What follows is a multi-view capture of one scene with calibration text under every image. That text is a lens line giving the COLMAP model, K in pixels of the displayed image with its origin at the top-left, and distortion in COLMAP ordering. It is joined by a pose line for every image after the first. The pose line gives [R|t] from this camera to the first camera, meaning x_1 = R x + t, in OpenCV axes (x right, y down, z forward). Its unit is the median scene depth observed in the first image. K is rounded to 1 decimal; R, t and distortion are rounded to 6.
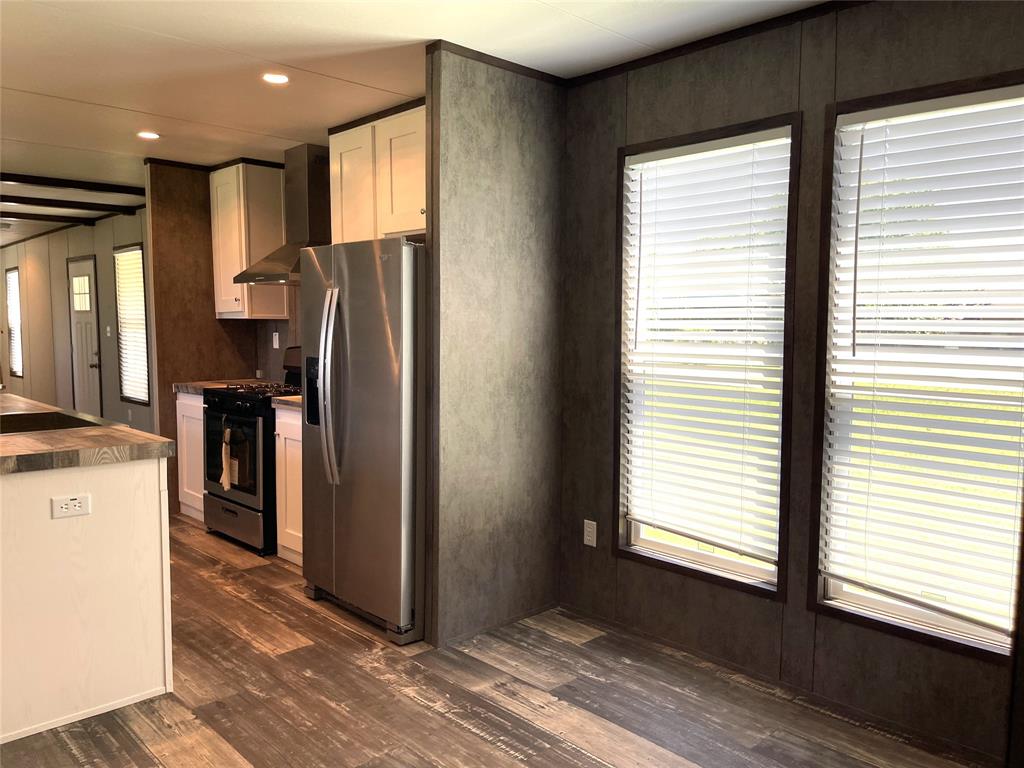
lens RADIAL K [[790.1, 0, 509.3], [0, 790.1, 388.1], [0, 0, 1]] dist [0.064648, -0.012569]
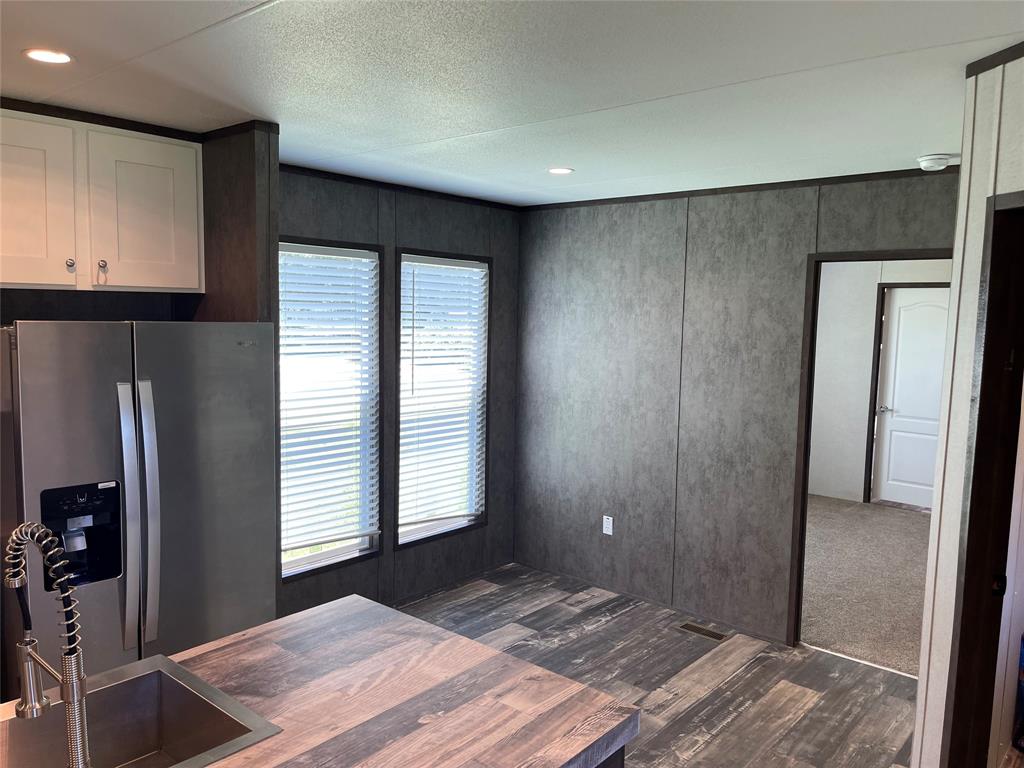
lens RADIAL K [[771.0, 0, 510.6], [0, 771.0, 392.3], [0, 0, 1]] dist [0.067515, -0.086247]
pose [[-0.095020, -0.110719, 0.989299, -1.157684], [0.062122, 0.991199, 0.116898, -0.212455], [-0.993535, 0.072565, -0.087305, 0.867790]]
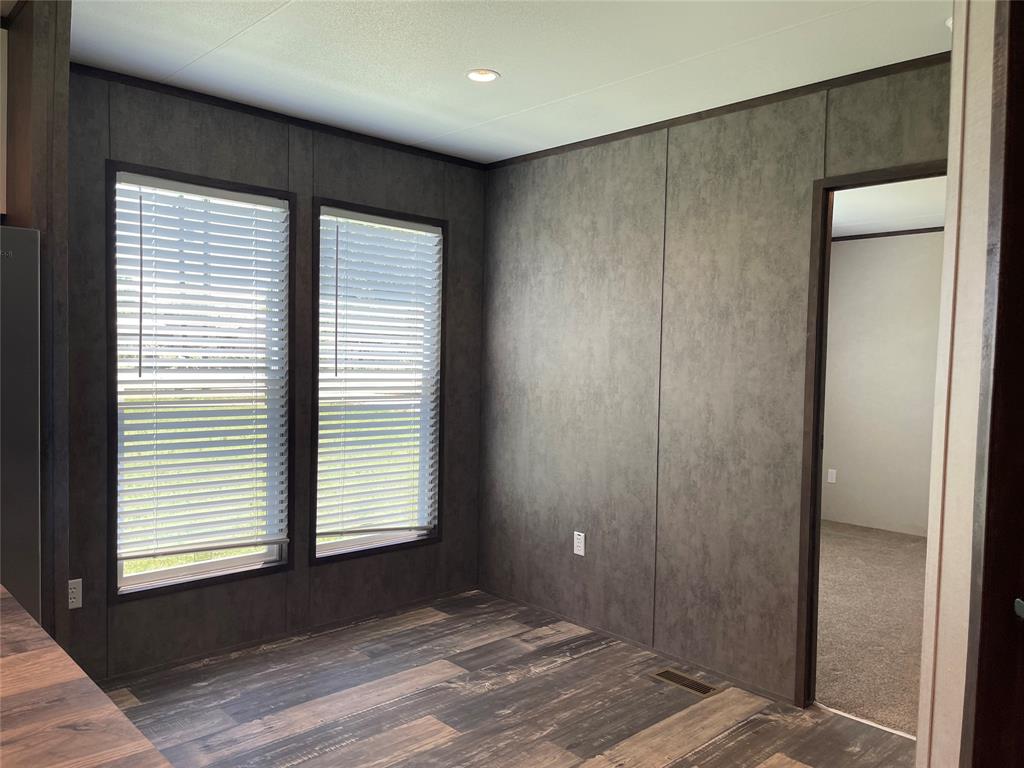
lens RADIAL K [[771.0, 0, 503.6], [0, 771.0, 392.3], [0, 0, 1]] dist [0.067515, -0.086247]
pose [[0.013187, -0.052343, 0.998542, -0.891978], [0.061040, 0.996809, 0.051446, -0.059944], [-0.998048, 0.060273, 0.016339, 0.628798]]
